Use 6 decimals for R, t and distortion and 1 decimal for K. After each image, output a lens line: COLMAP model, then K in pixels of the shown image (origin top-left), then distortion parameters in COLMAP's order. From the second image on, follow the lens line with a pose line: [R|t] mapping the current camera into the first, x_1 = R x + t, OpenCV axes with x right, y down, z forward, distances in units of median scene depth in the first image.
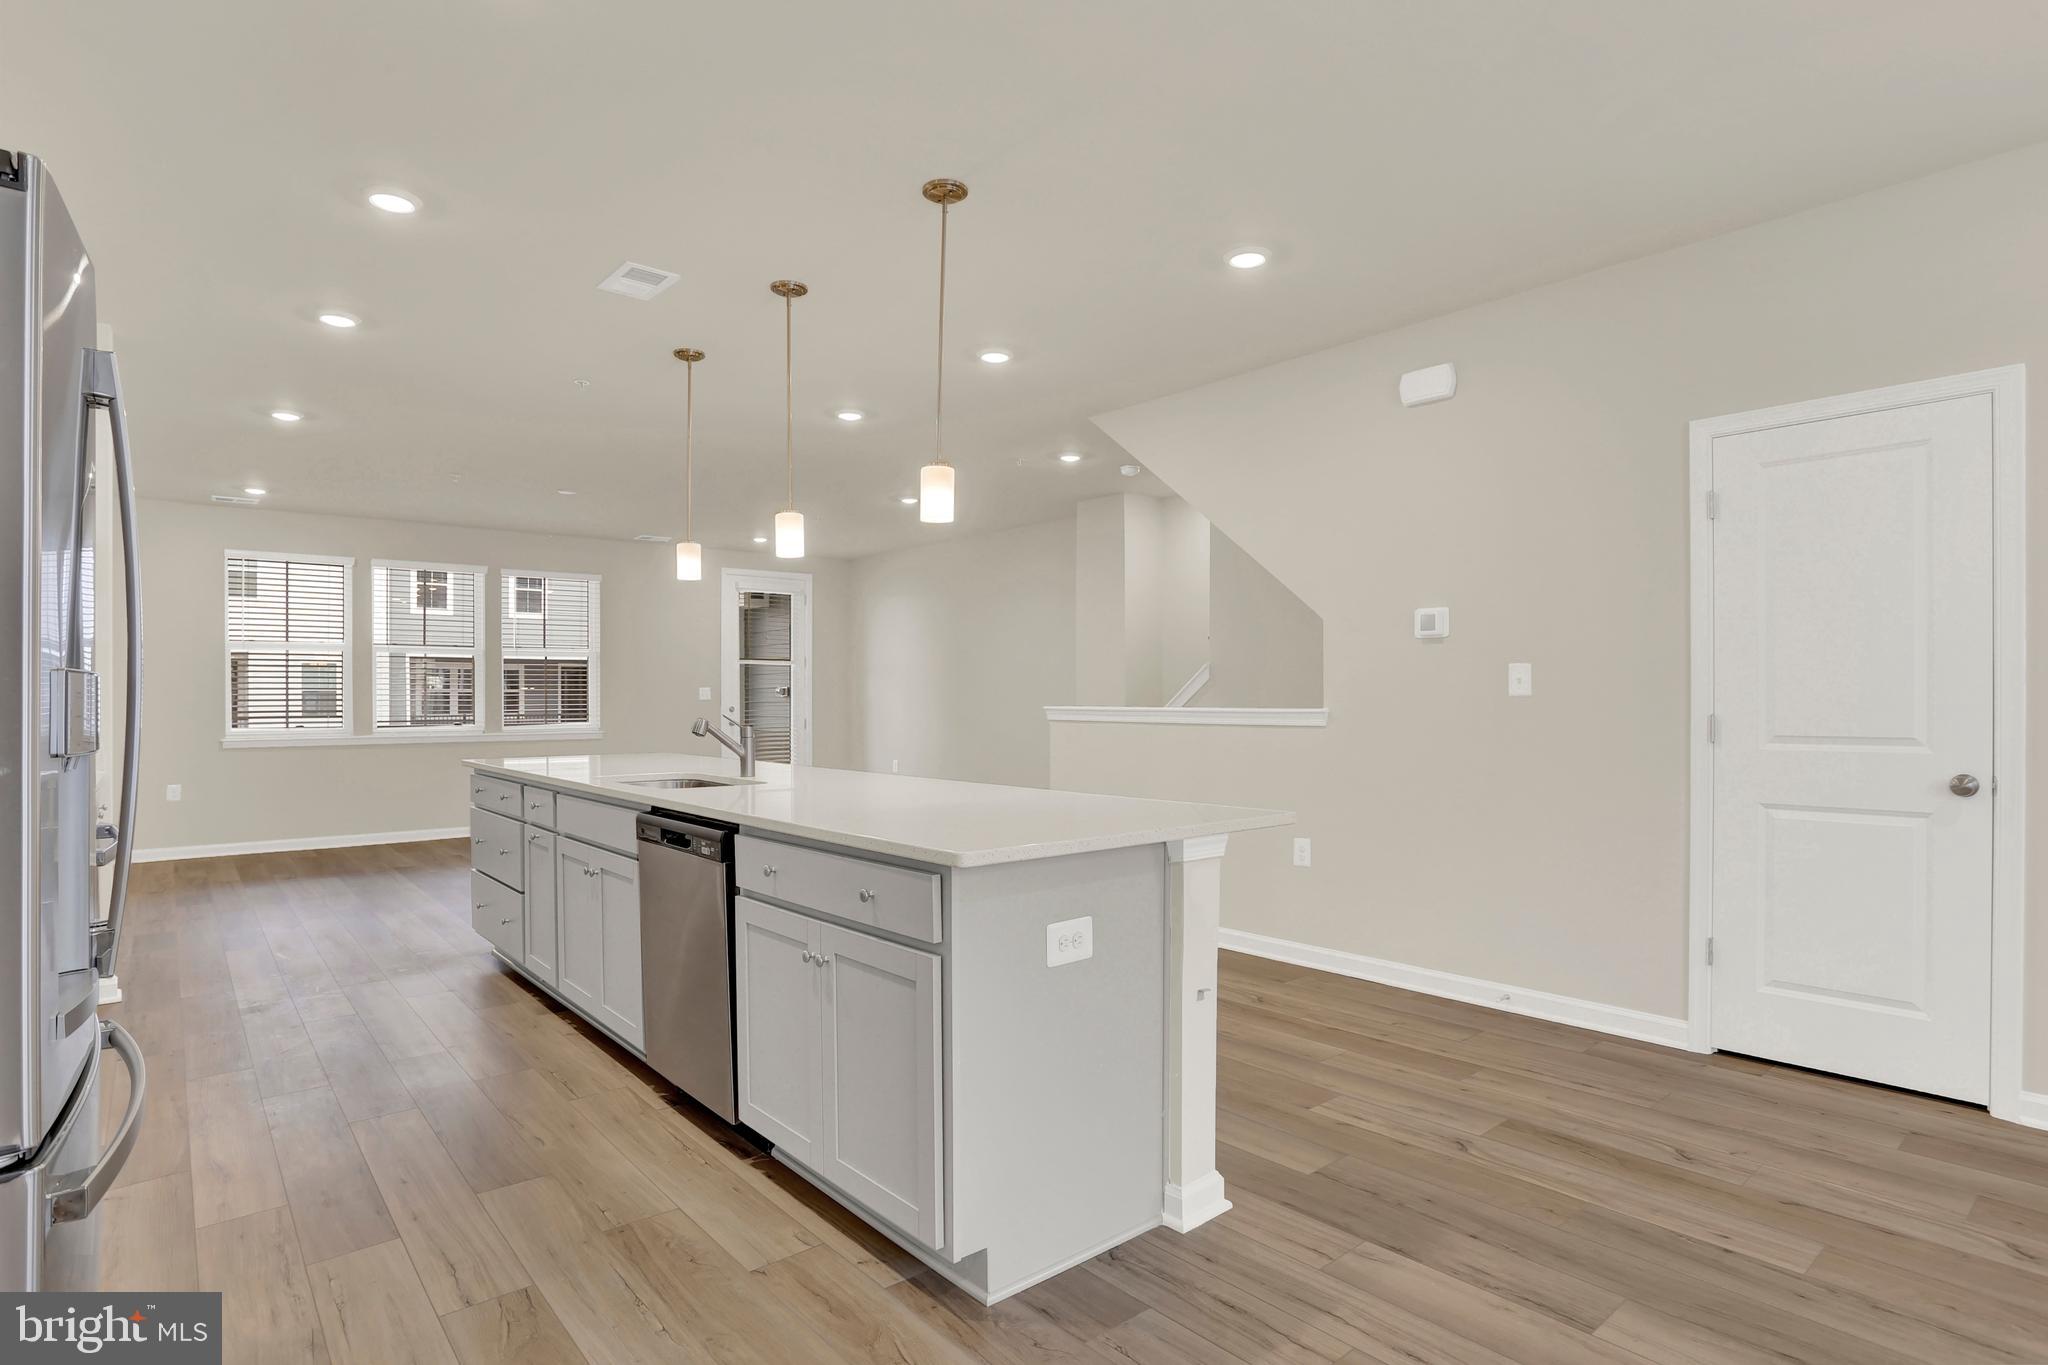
lens RADIAL K [[1059.5, 0, 1052.4], [0, 1059.5, 703.0], [0, 0, 1]] dist [-0.044315, 0.015460]
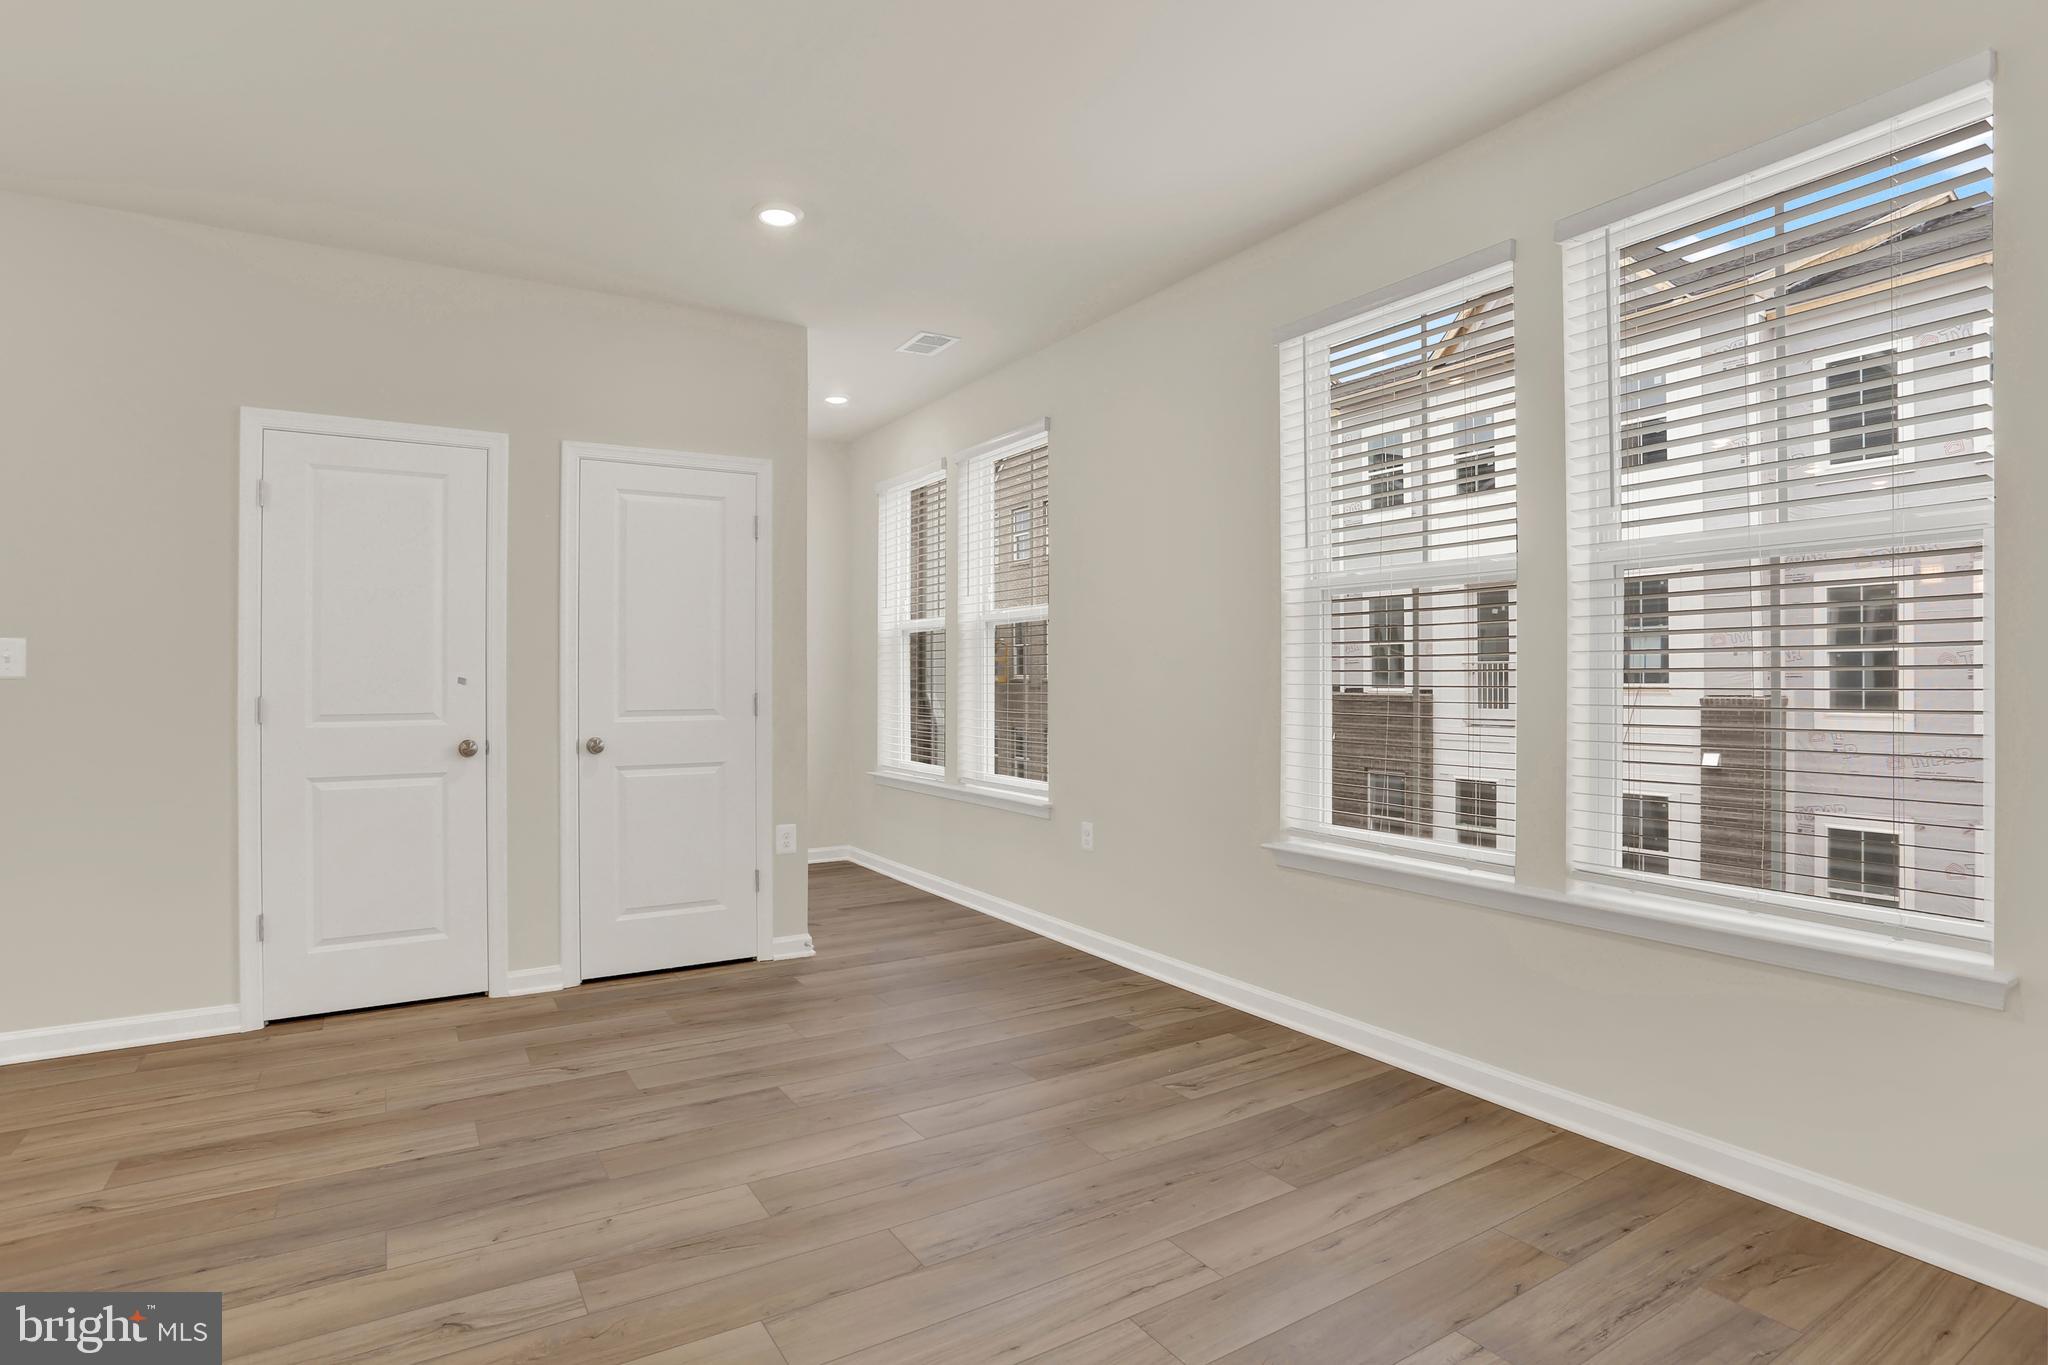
lens RADIAL K [[1035.2, 0, 1009.7], [0, 1035.2, 676.9], [0, 0, 1]] dist [-0.024301, 0.001700]
pose [[0.166248, 0.006785, 0.986061, -0.290781], [0.007272, 0.999941, -0.008107, 0.006345], [-0.986057, 0.008519, 0.166188, 0.129090]]
